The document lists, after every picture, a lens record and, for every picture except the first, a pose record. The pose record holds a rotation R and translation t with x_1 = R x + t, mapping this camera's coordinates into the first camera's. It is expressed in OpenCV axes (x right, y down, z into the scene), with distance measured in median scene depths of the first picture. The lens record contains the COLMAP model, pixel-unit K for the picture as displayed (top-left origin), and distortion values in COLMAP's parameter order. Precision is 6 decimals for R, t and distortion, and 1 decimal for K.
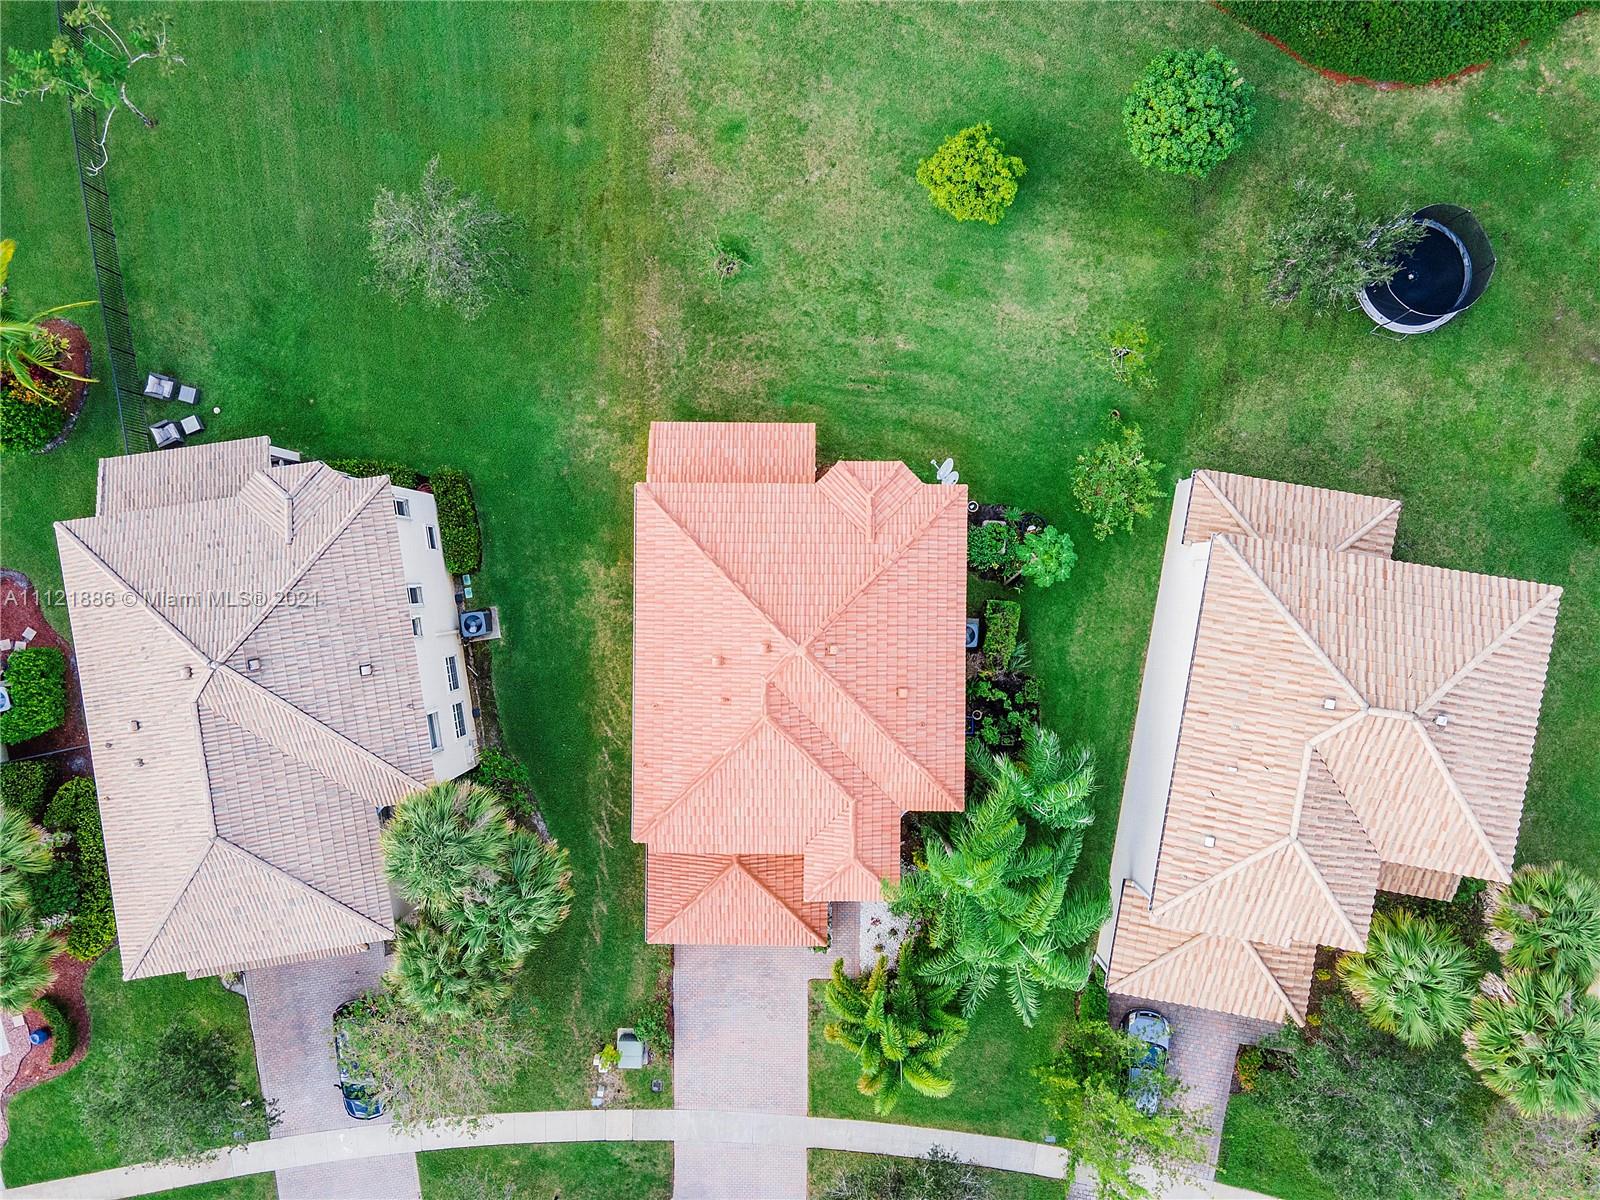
lens RADIAL K [[1159.0, 0, 802.5], [0, 1159.0, 594.7], [0, 0, 1]] dist [0.019705, 0.041946]
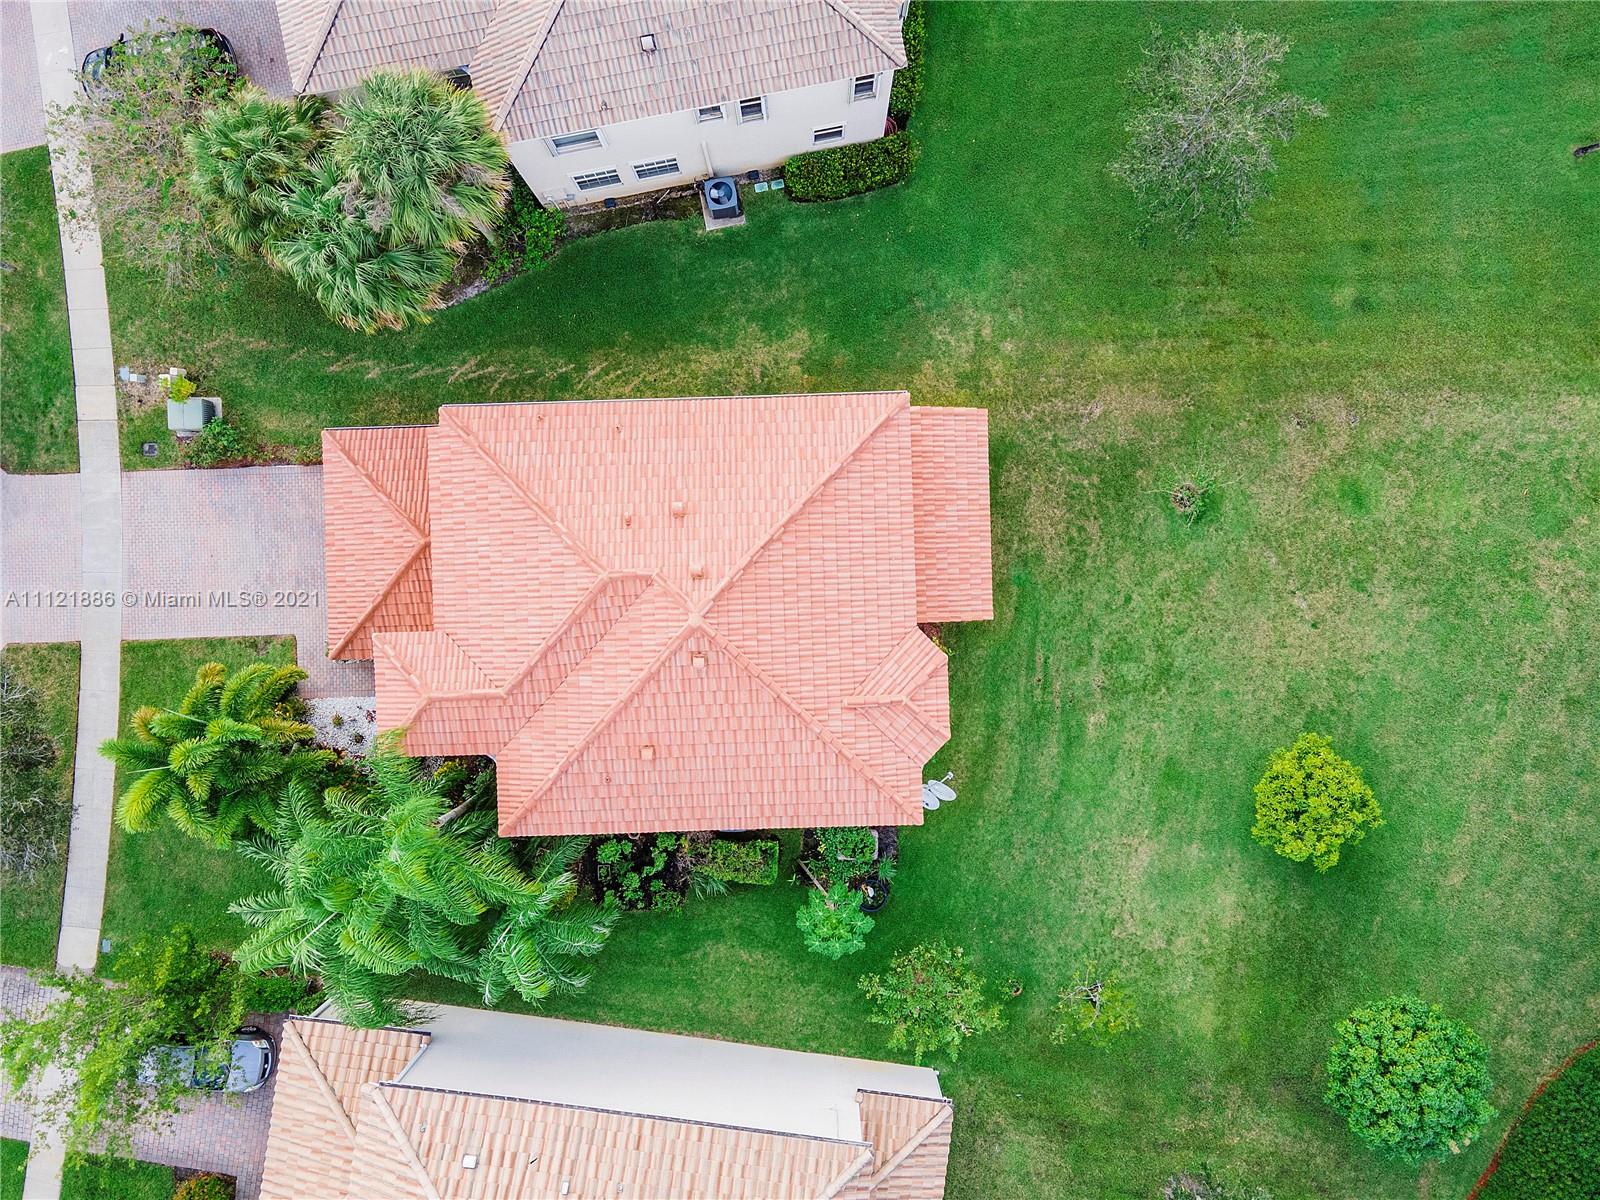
lens RADIAL K [[1159.0, 0, 802.5], [0, 1159.0, 594.7], [0, 0, 1]] dist [0.019705, 0.041946]
pose [[0.040153, 0.999010, 0.019169, -0.024845], [-0.999180, 0.040246, -0.004455, -0.015684], [-0.005222, -0.018974, 0.999806, 0.209316]]
